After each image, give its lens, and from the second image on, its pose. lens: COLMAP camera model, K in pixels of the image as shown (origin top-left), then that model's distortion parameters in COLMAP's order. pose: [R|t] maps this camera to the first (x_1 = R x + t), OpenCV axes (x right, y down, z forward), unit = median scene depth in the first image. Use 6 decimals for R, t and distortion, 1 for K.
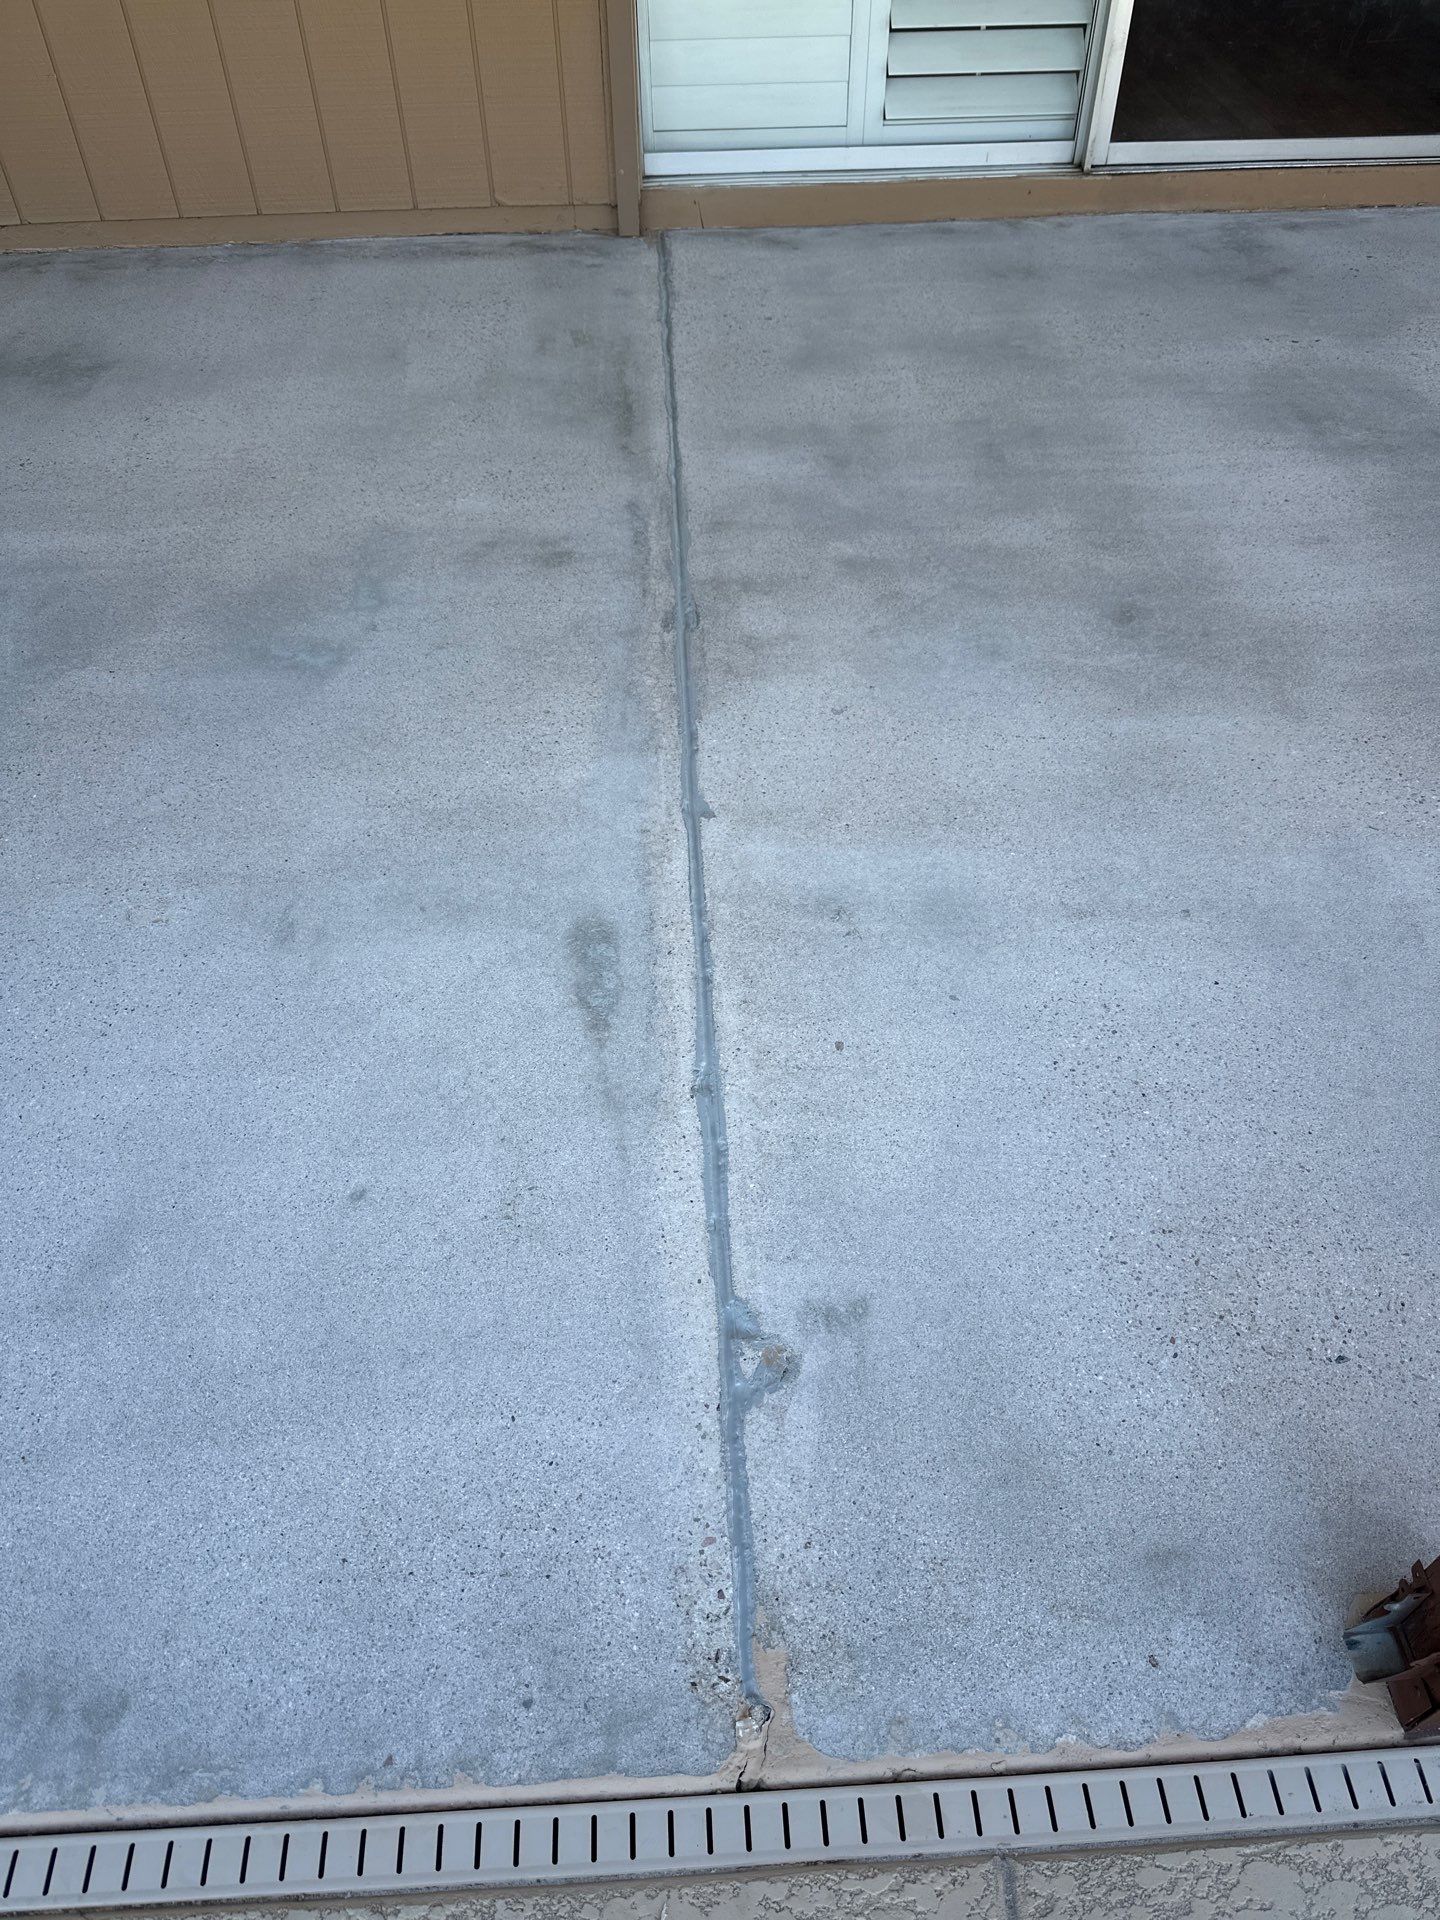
lens RADIAL K [[1366.2, 0, 720.0], [0, 1366.2, 960.0], [0, 0, 1]] dist [0.029305, -0.043147]
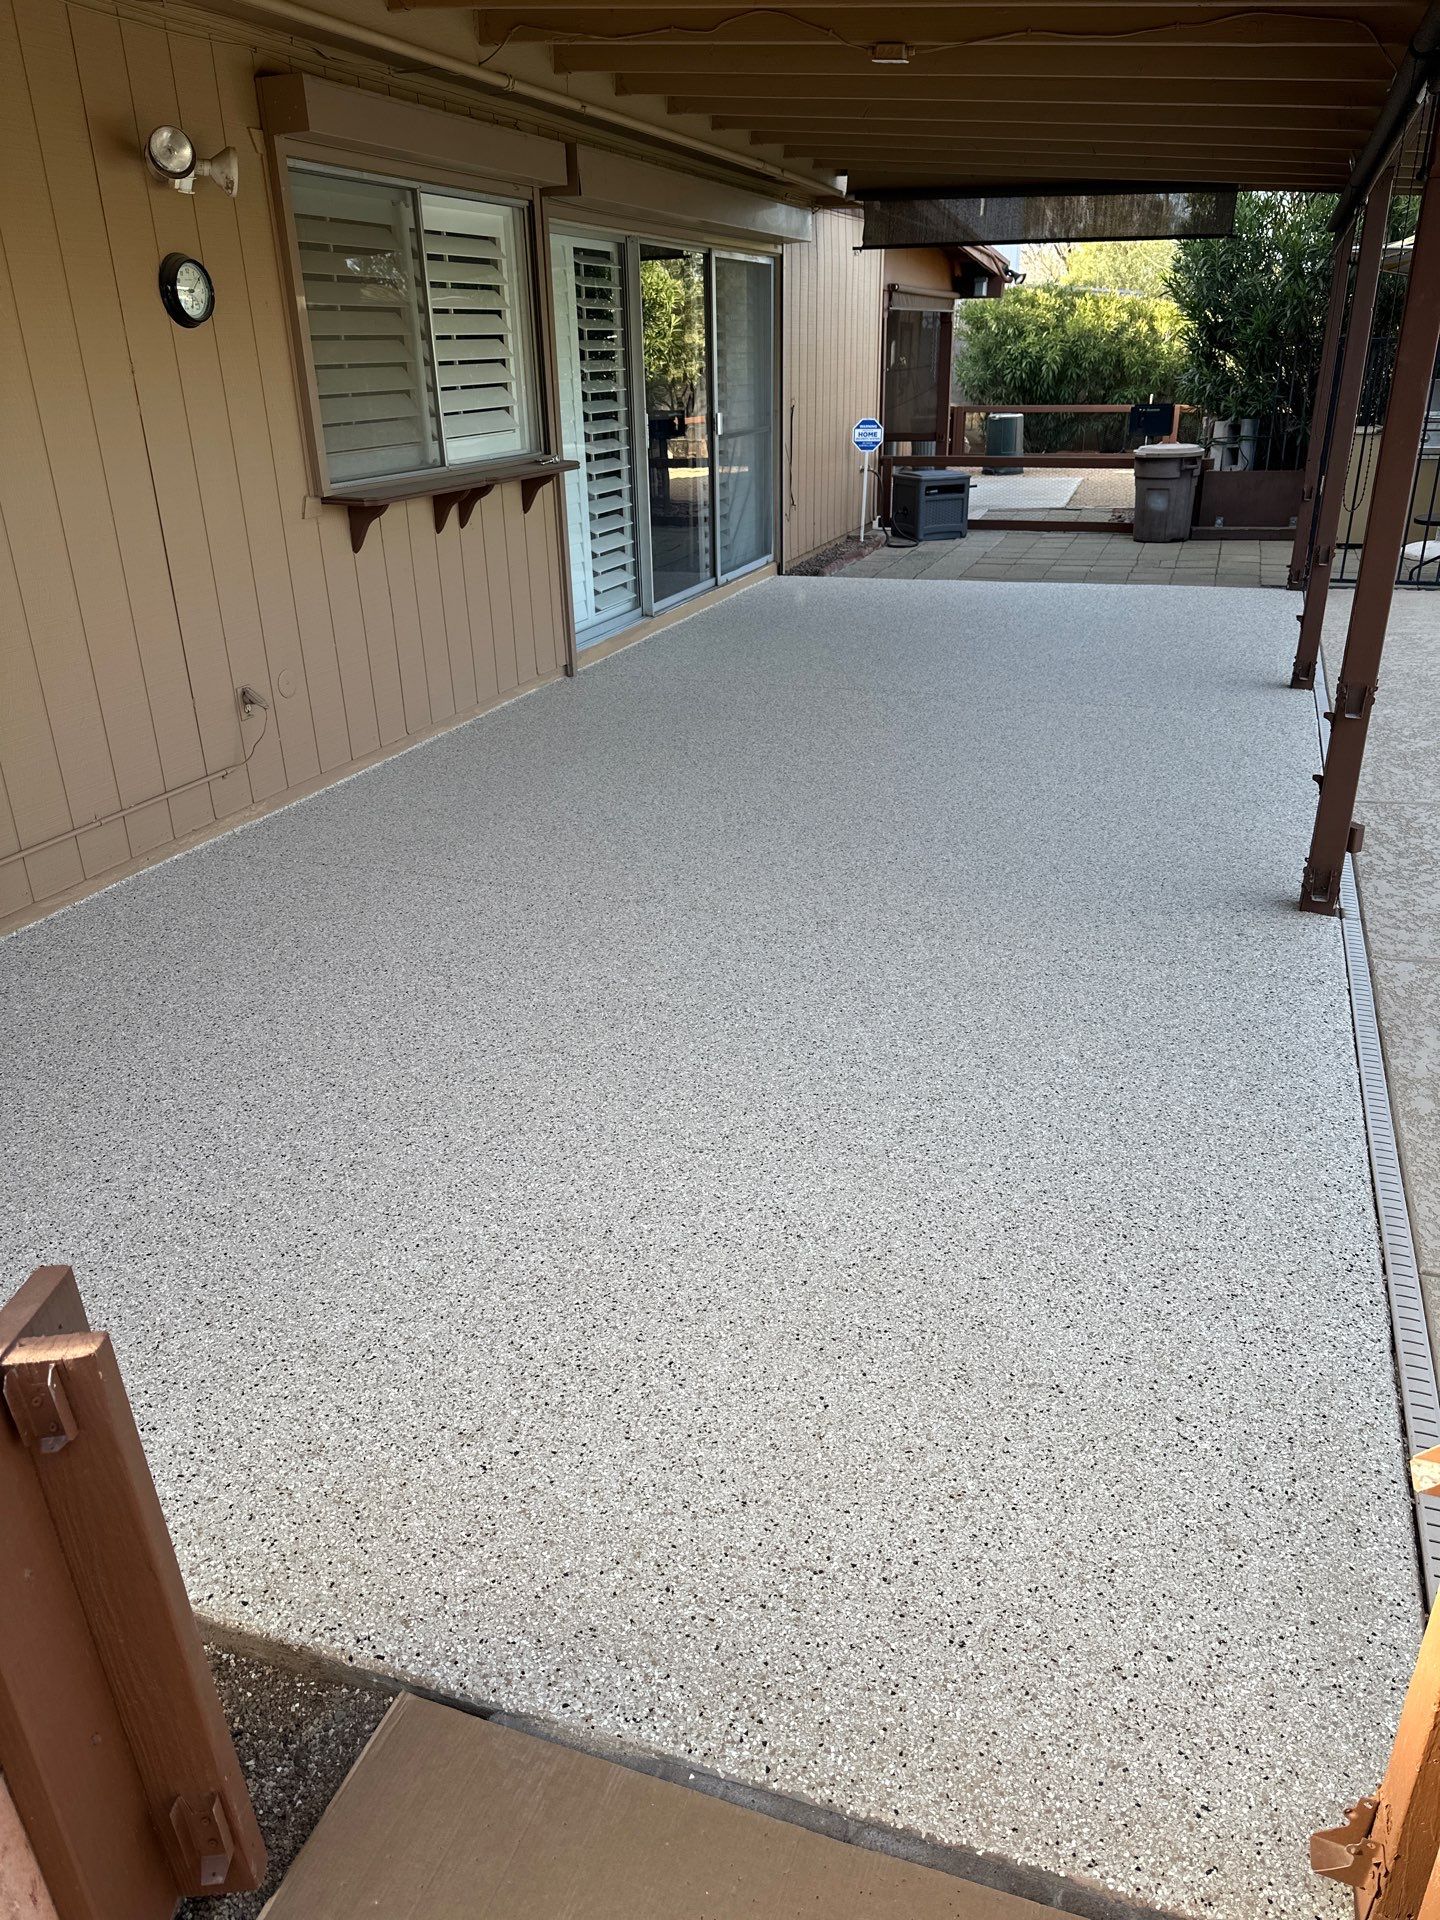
lens RADIAL K [[1360.1, 0, 719.8], [0, 1360.1, 970.7], [0, 0, 1]] dist [0.031717, -0.049809]
pose [[0.396786, -0.378872, 0.836072, -2.770703], [0.675641, 0.737110, 0.013379, -0.151685], [-0.621346, 0.559576, 0.548456, 0.040625]]
